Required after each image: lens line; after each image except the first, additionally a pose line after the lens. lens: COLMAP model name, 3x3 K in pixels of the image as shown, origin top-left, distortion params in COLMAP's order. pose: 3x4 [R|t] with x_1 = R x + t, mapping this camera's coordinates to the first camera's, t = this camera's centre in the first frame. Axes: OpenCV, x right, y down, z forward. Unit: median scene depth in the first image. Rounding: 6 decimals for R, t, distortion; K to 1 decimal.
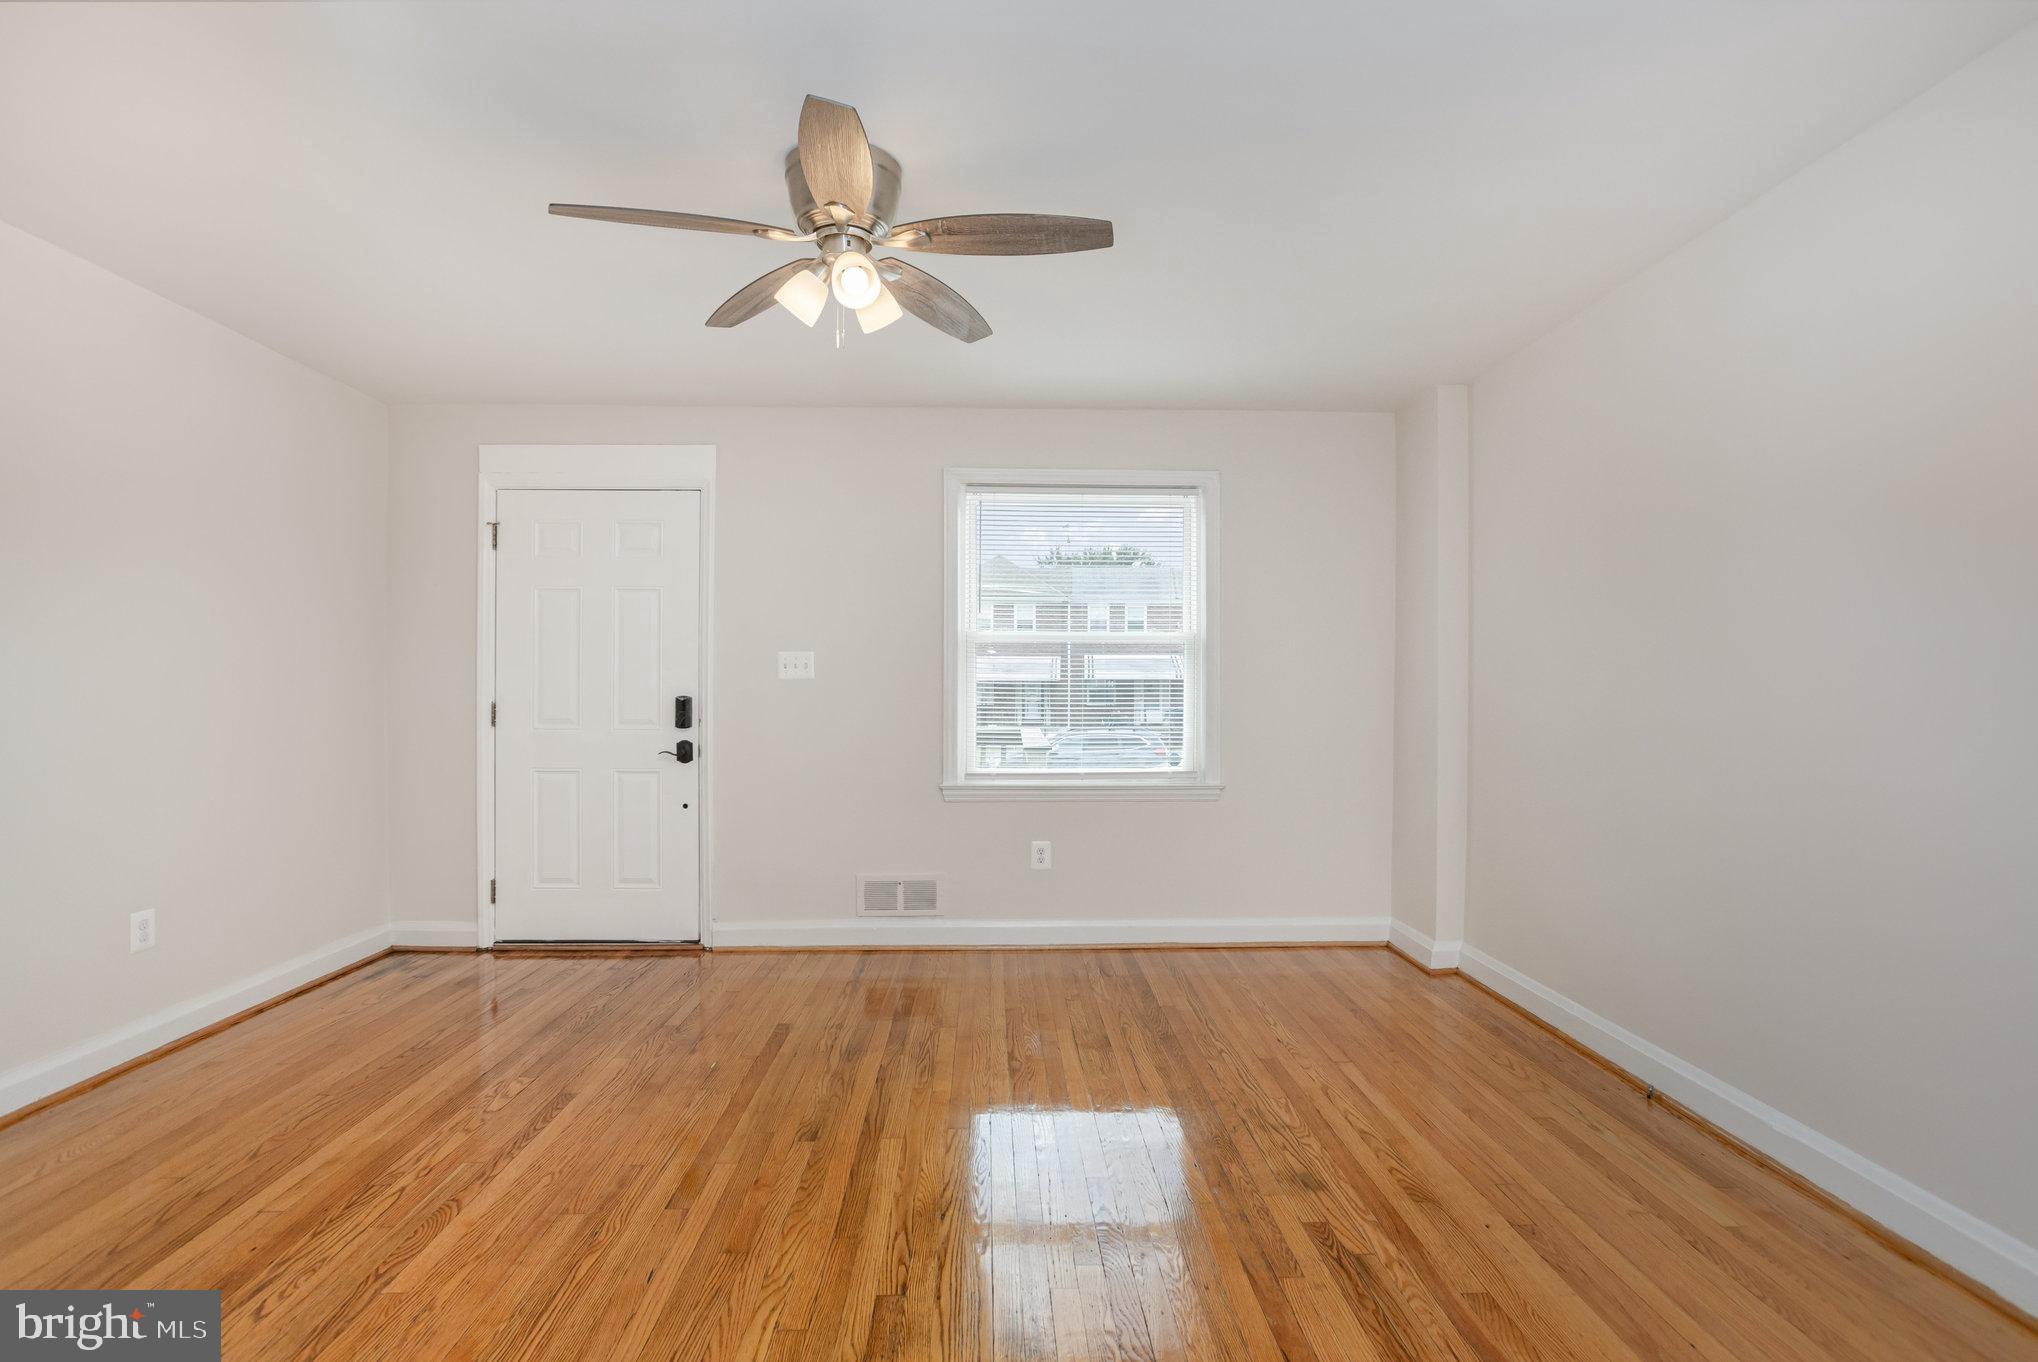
lens RADIAL K [[999.7, 0, 1031.6], [0, 999.7, 698.7], [0, 0, 1]] dist [-0.055176, 0.033540]
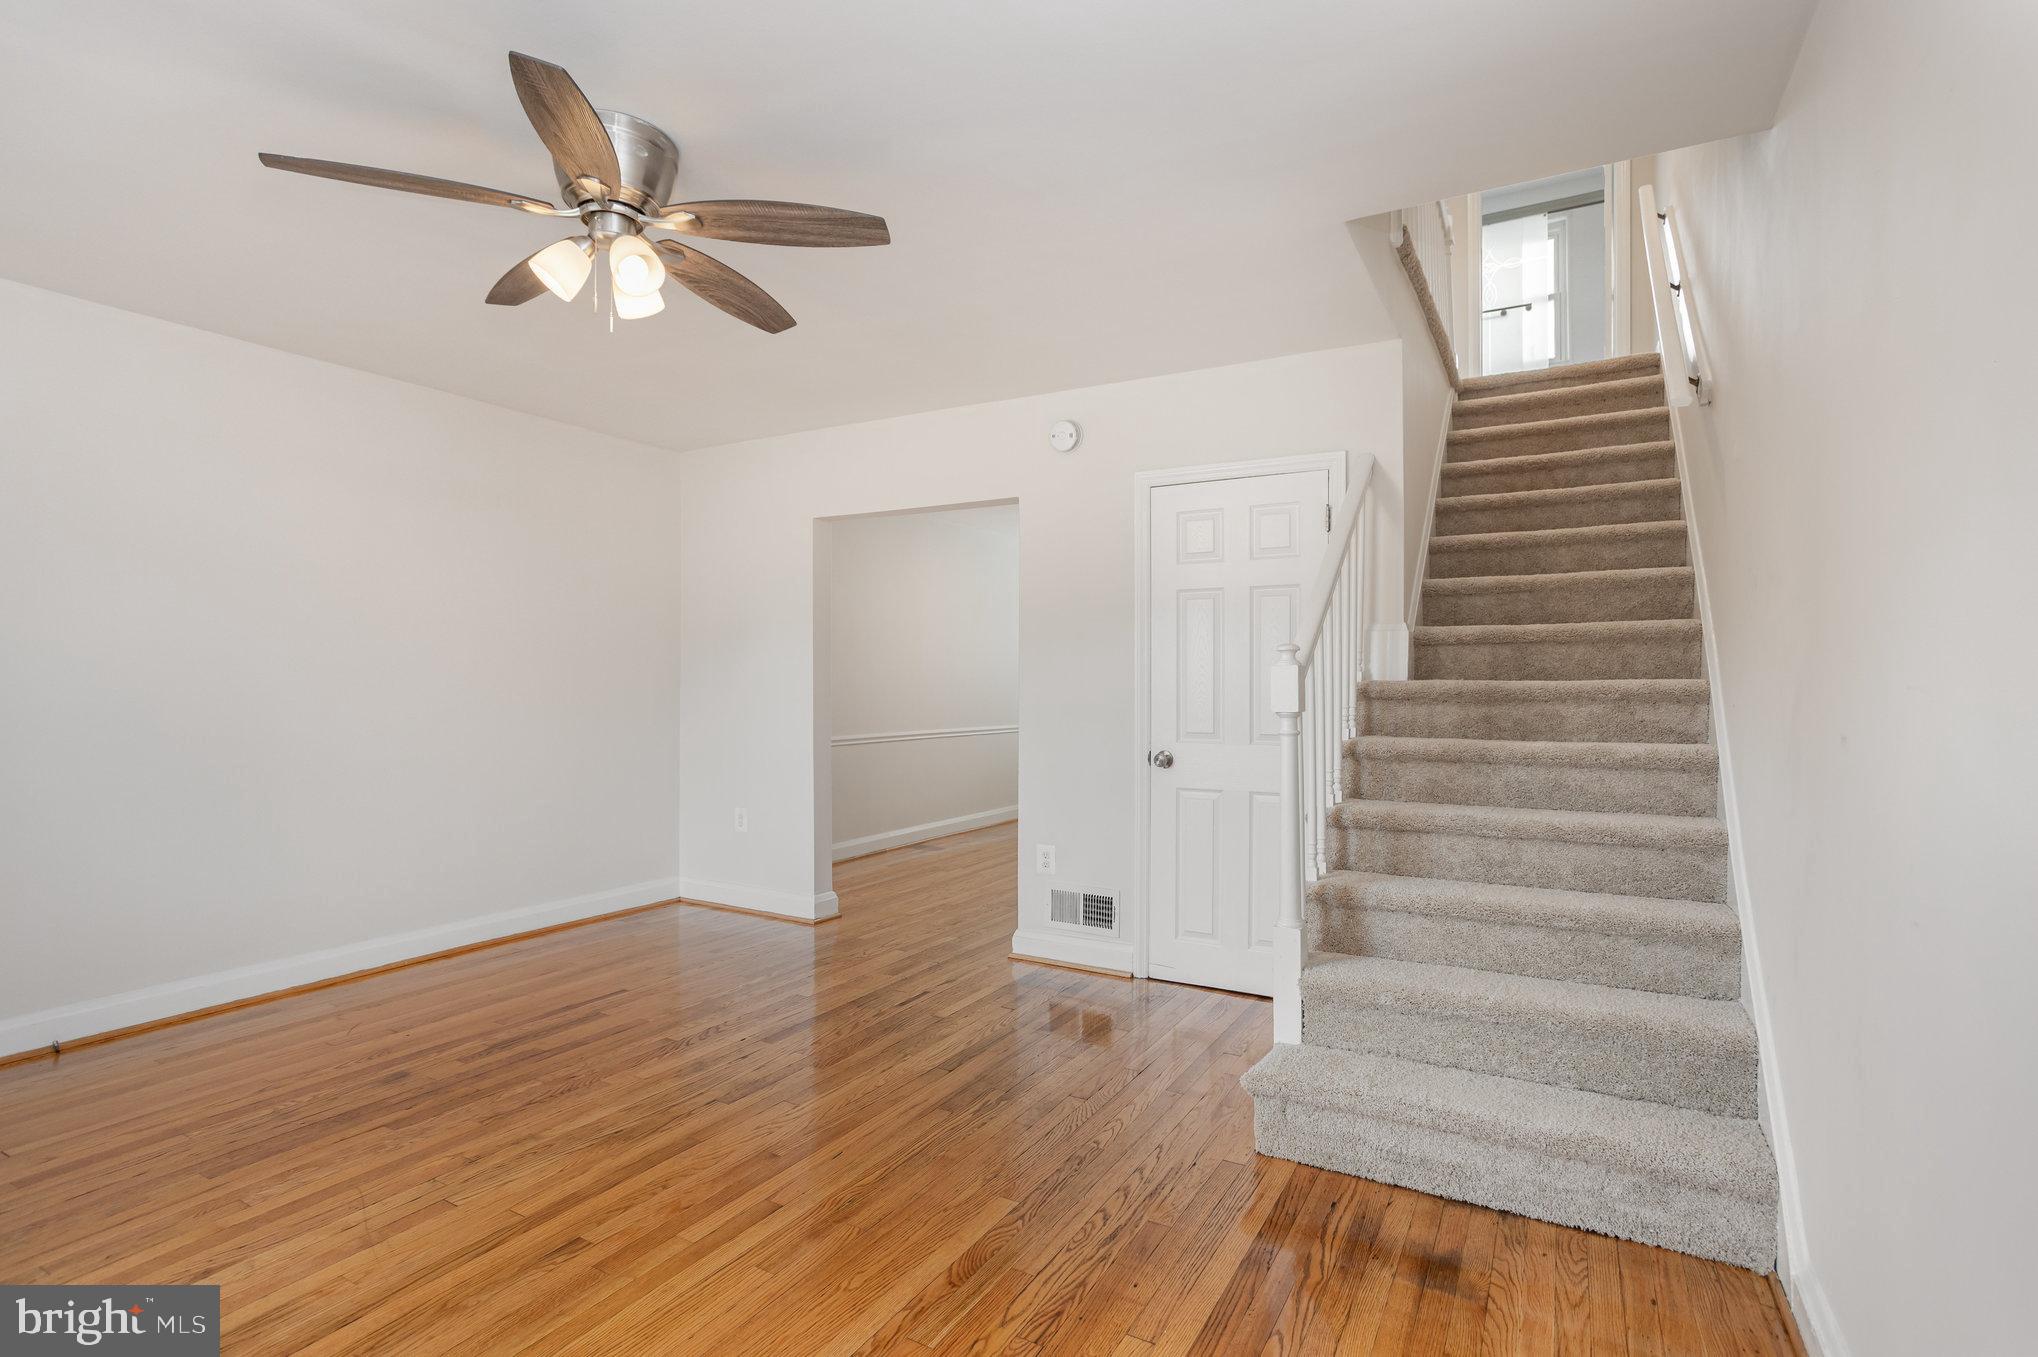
lens RADIAL K [[983.3, 0, 1019.0], [0, 983.3, 678.5], [0, 0, 1]] dist [-0.062617, 0.032047]
pose [[-0.849545, -0.005565, 0.527487, -1.126782], [0.002612, 0.999888, 0.014756, -0.037786], [-0.527510, 0.013914, -0.849435, 1.748309]]
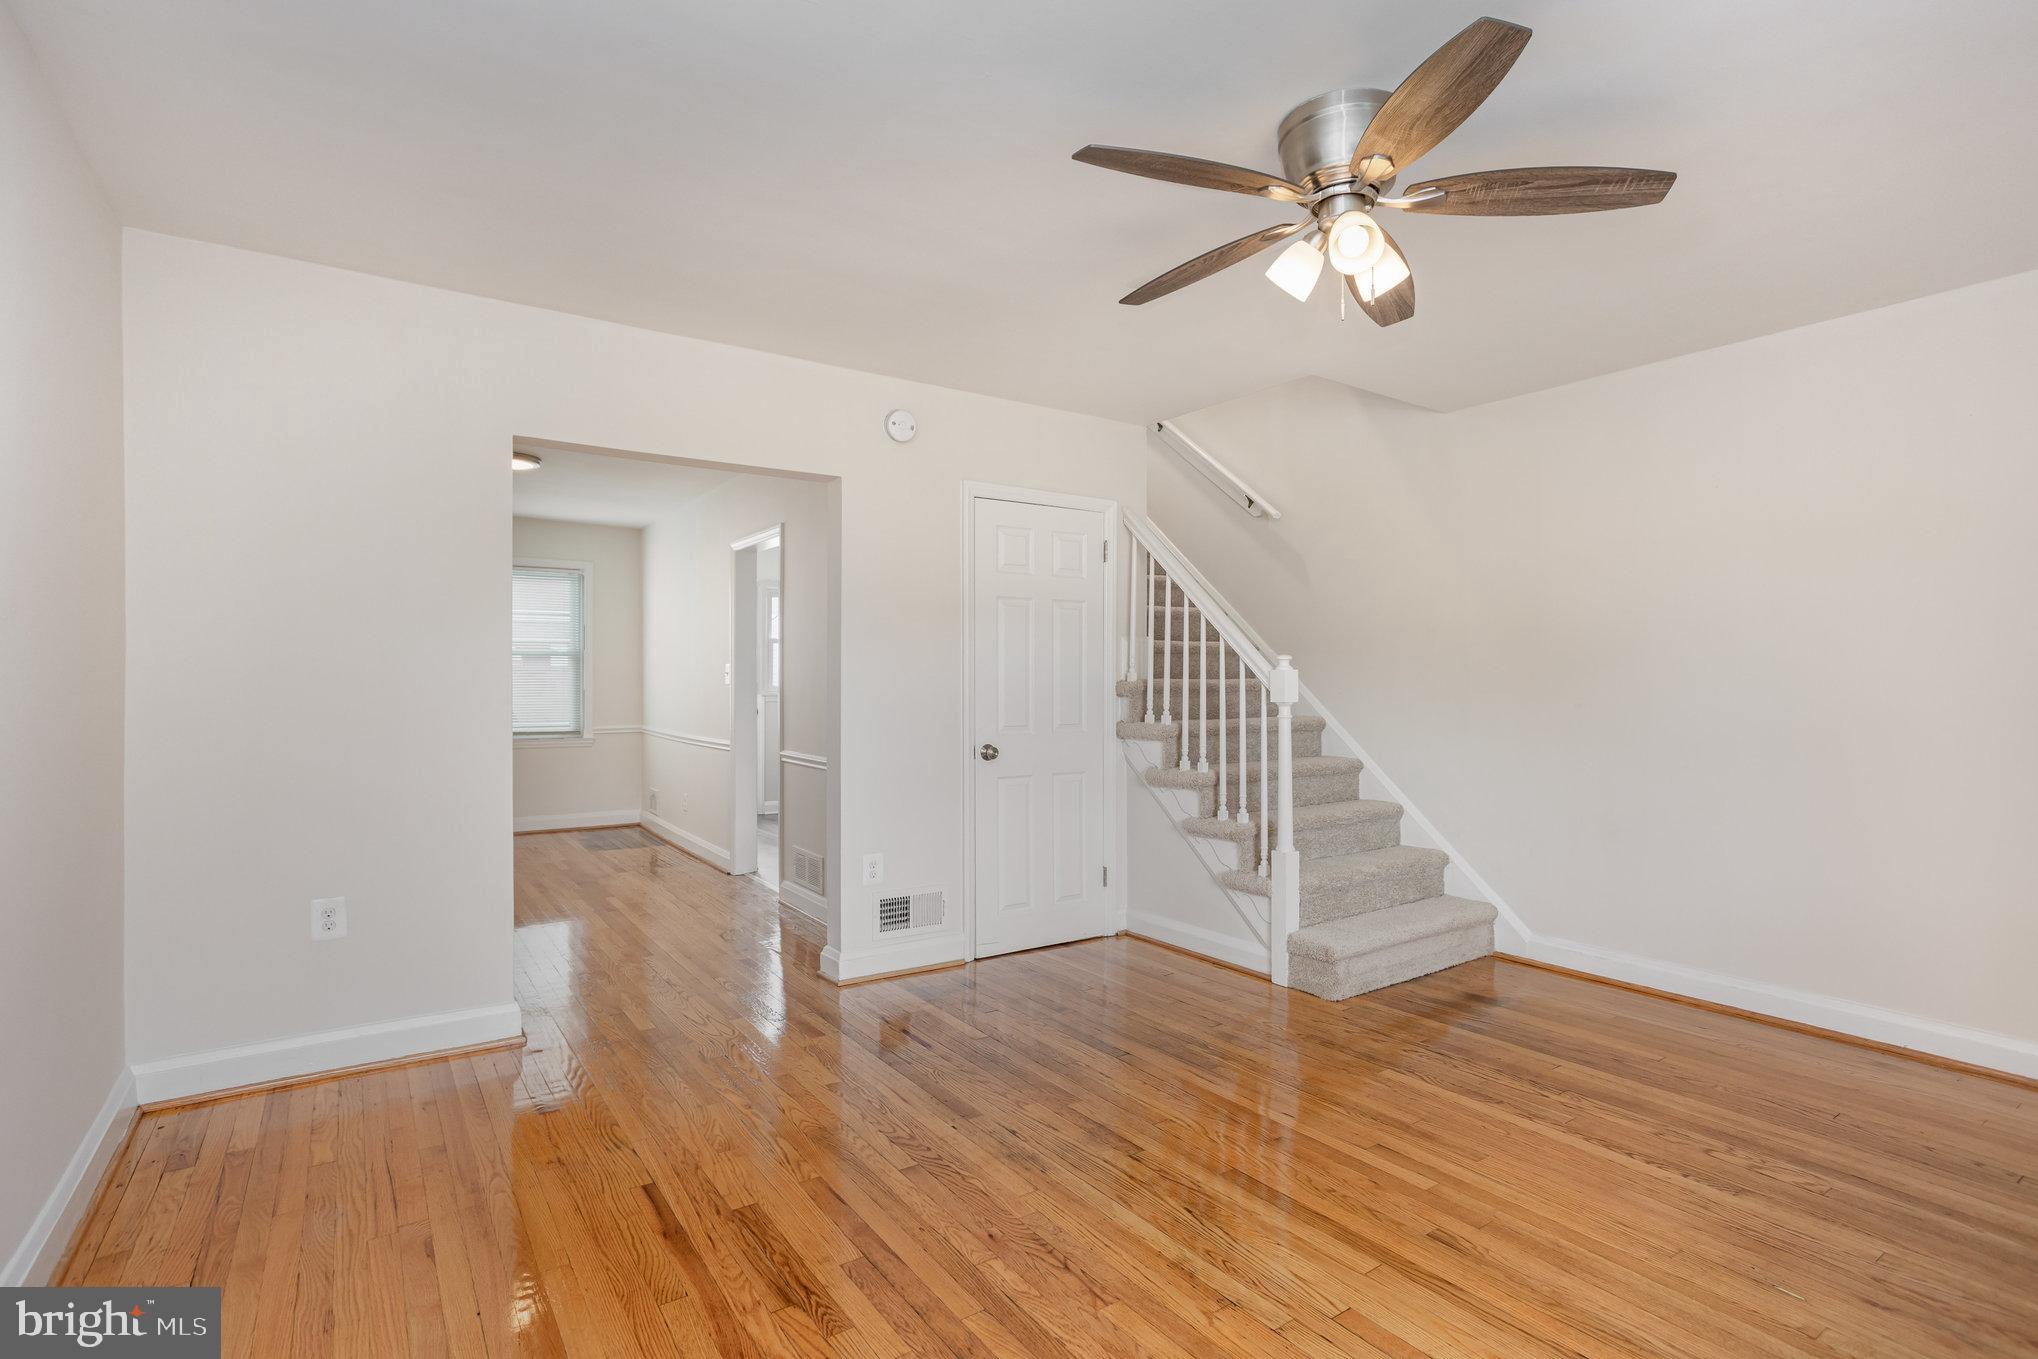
lens RADIAL K [[983.3, 0, 1019.0], [0, 983.3, 679.5], [0, 0, 1]] dist [-0.062617, 0.032047]
pose [[-0.851609, -0.002041, -0.524174, 0.589849], [-0.010545, 0.999857, 0.013239, -0.034812], [0.524072, 0.016802, -0.851508, 1.773253]]
